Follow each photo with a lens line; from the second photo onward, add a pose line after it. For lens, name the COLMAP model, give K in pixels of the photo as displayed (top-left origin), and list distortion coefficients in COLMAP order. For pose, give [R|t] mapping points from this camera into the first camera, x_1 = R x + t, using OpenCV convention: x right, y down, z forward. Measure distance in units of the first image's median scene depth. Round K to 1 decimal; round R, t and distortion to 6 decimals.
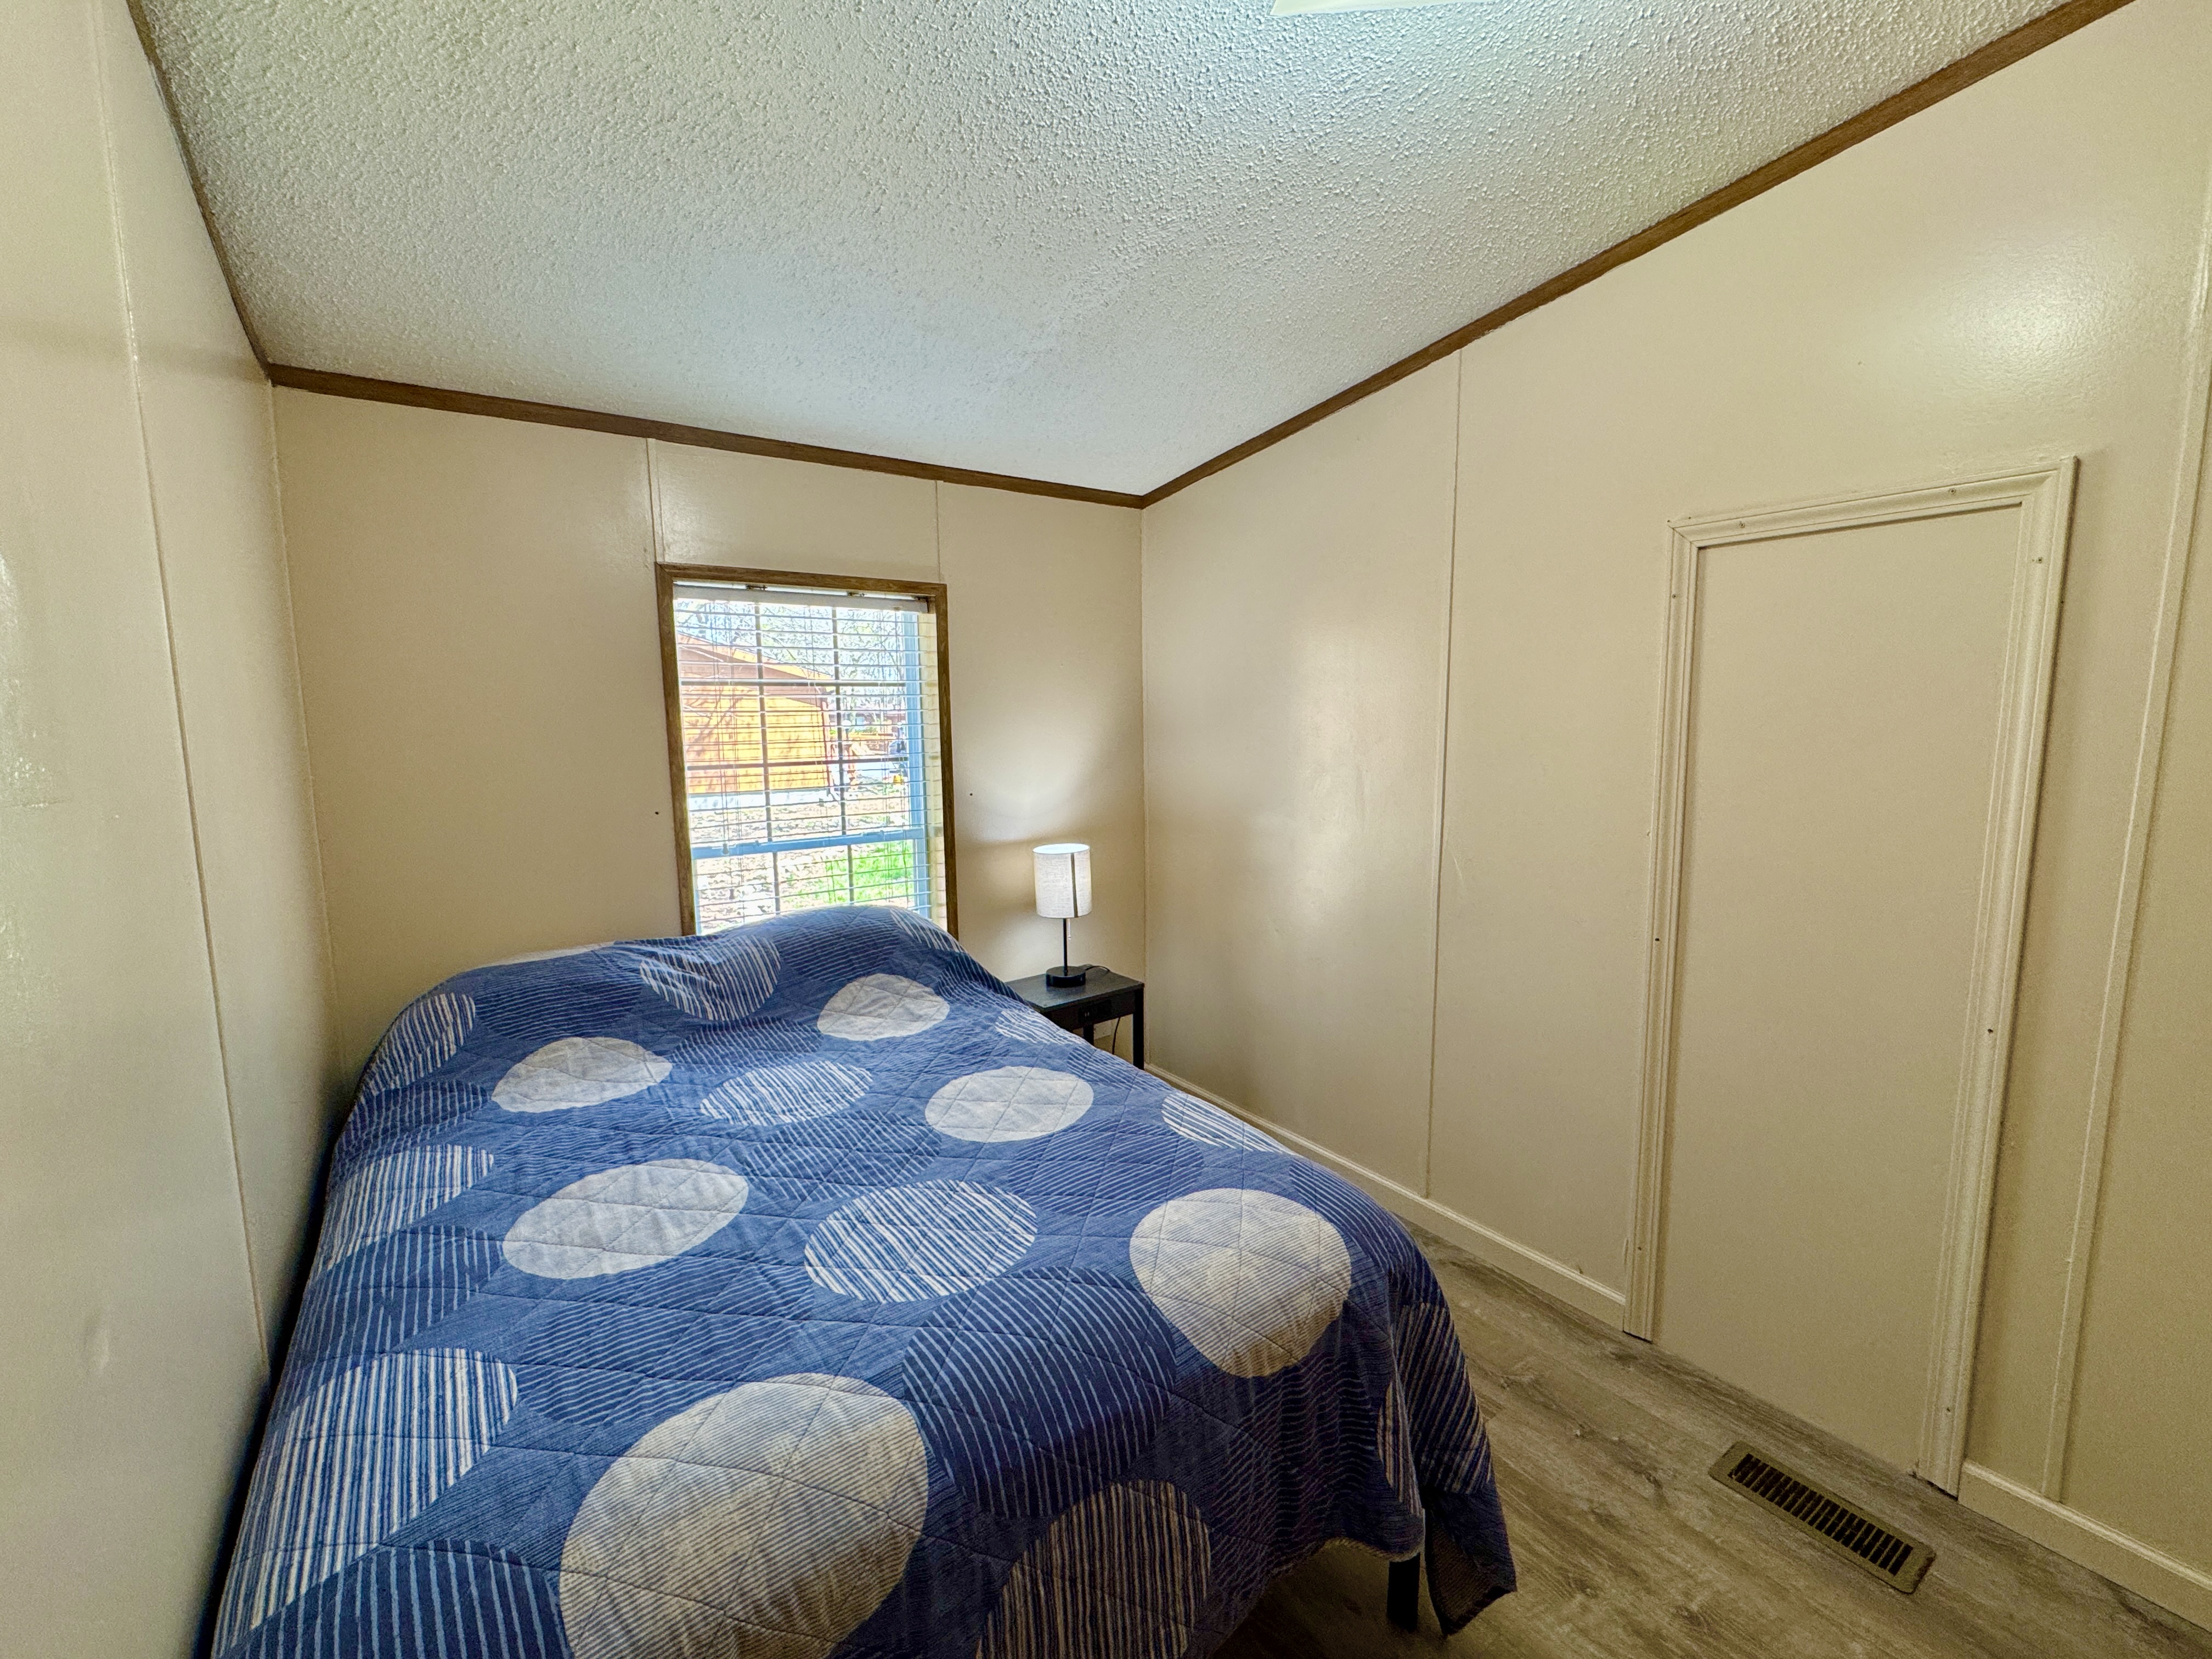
lens RADIAL K [[887.2, 0, 1095.9], [0, 887.2, 825.6], [0, 0, 1]] dist [-0.003200, -0.000043]
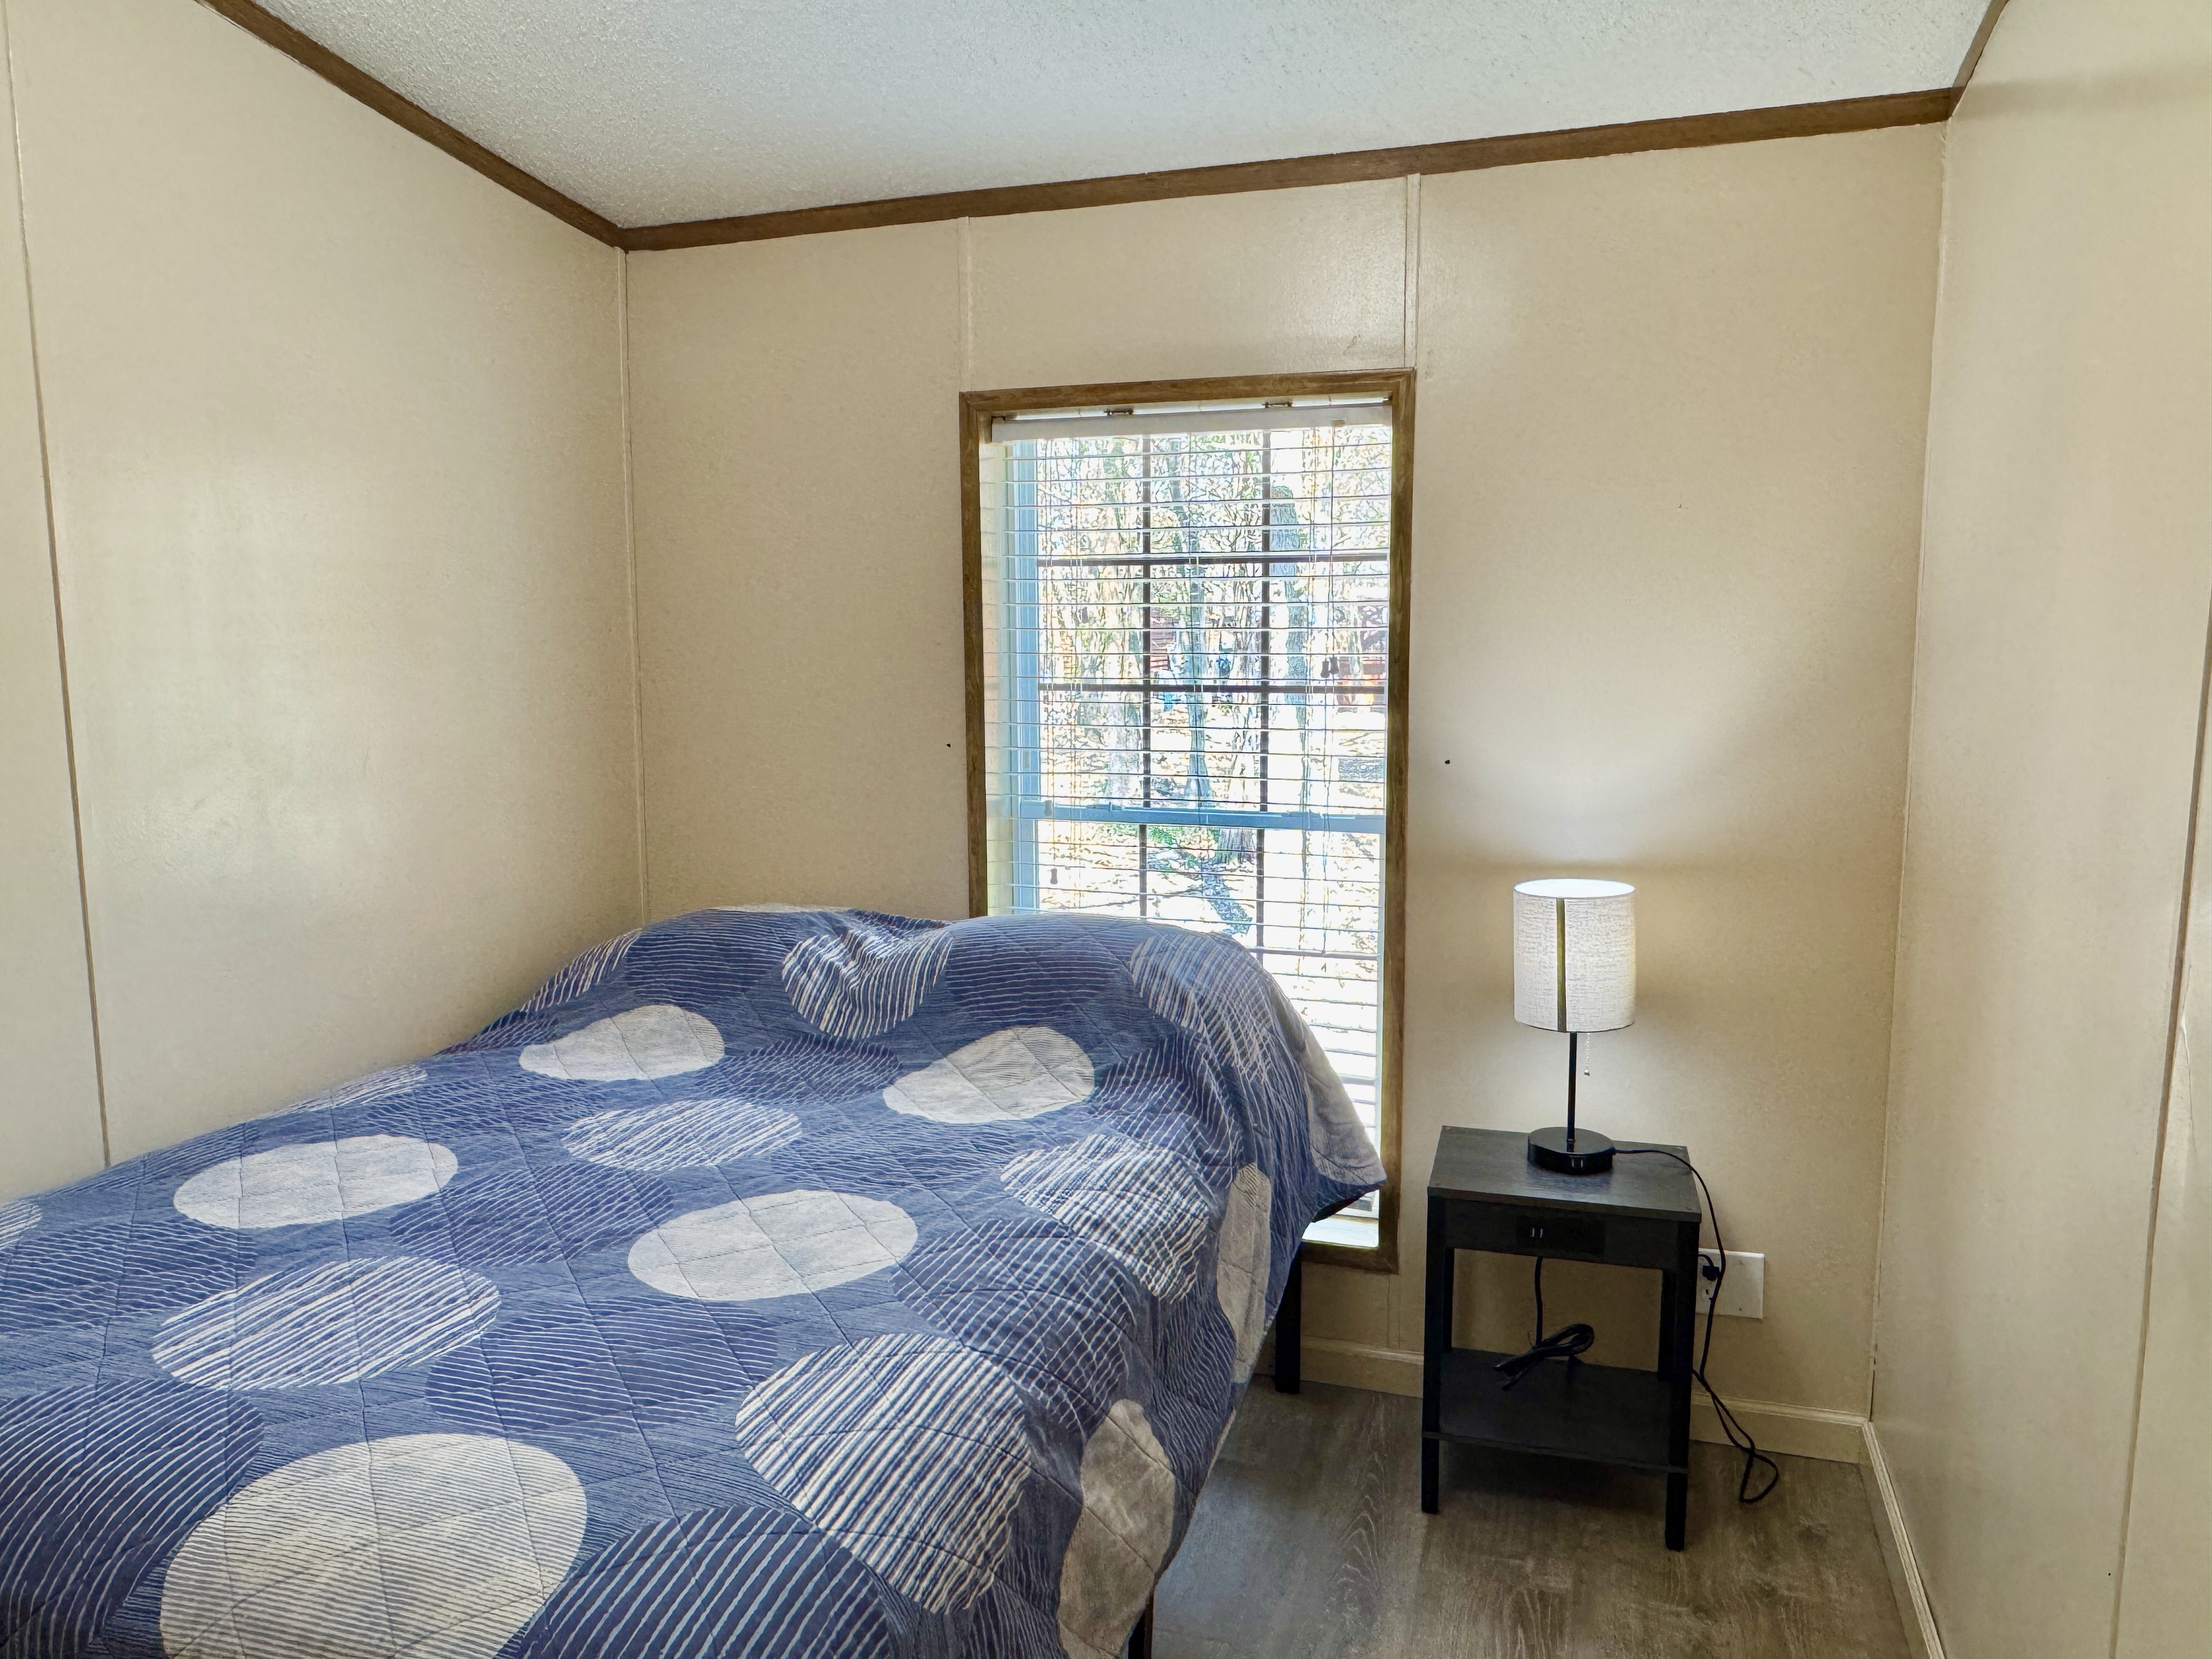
lens RADIAL K [[1498.0, 0, 1106.0], [0, 1498.0, 829.5], [0, 0, 1]] dist [0.002047, 0.002368]
pose [[0.606364, 0.120407, -0.786018, 0.625323], [-0.103463, 0.992013, 0.072147, -0.053954], [0.788428, 0.037577, 0.613979, 0.406313]]
